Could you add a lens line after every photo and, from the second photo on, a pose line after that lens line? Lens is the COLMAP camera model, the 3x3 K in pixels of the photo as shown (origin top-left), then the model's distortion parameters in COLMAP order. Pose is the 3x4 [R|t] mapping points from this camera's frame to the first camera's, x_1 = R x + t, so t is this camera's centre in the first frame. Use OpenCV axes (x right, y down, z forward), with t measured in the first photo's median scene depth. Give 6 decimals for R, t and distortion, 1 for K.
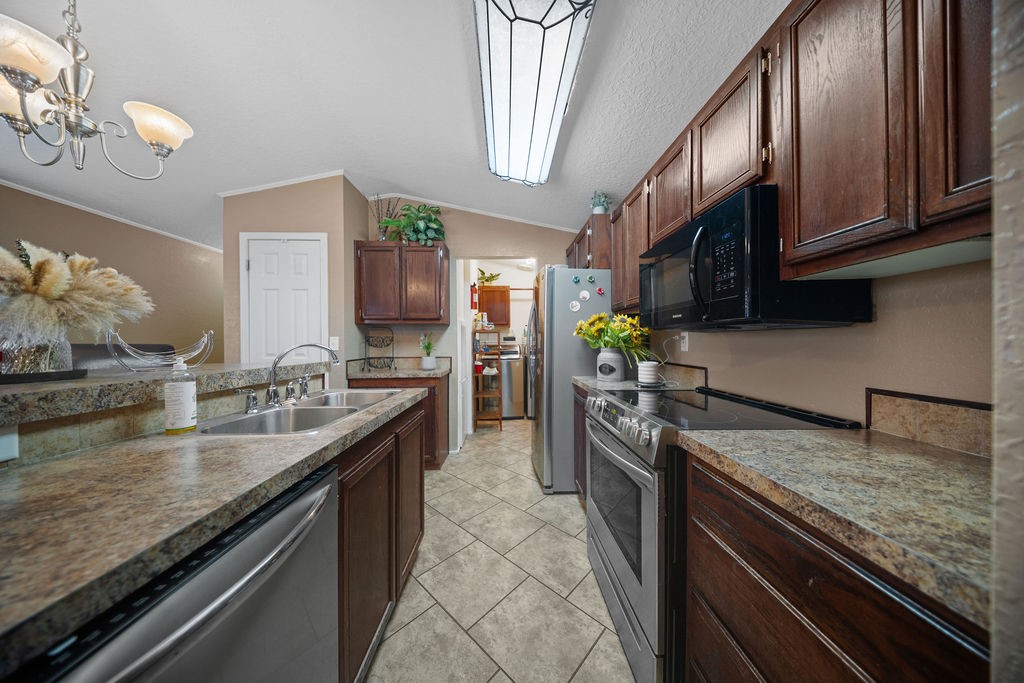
lens RADIAL K [[307.1, 0, 514.3], [0, 307.1, 333.8], [0, 0, 1]] dist [-0.000483, -0.000027]
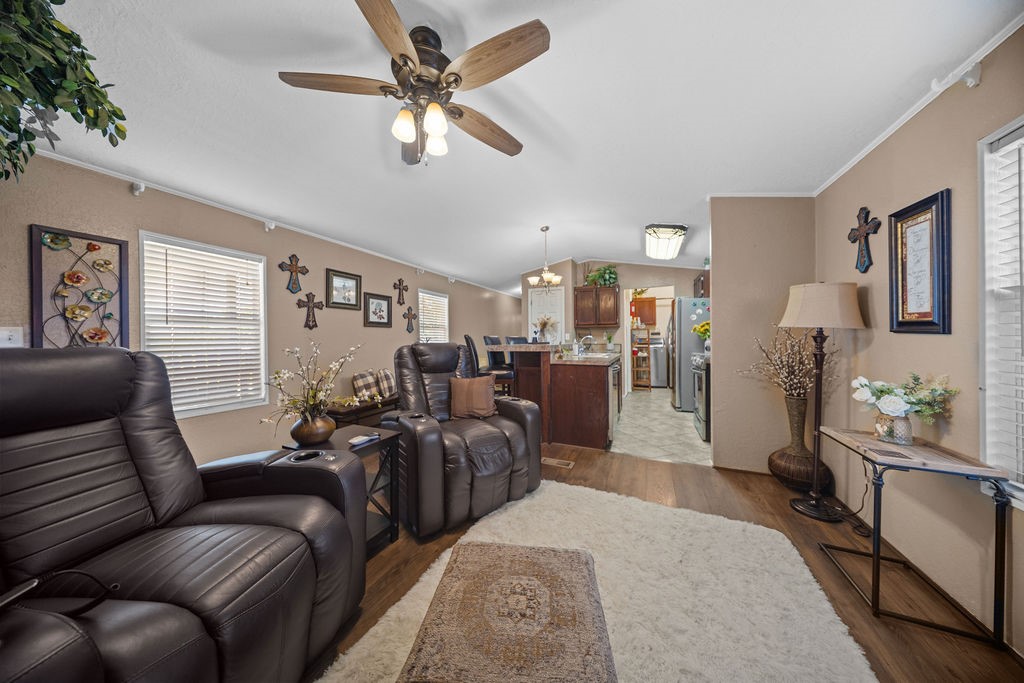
lens RADIAL K [[307.1, 0, 514.3], [0, 307.1, 333.8], [0, 0, 1]] dist [-0.000483, -0.000027]
pose [[0.904329, -0.003445, -0.426823, -0.000330], [0.011226, 0.999813, 0.015717, -0.016708], [0.426689, -0.019005, 0.904199, -0.732984]]
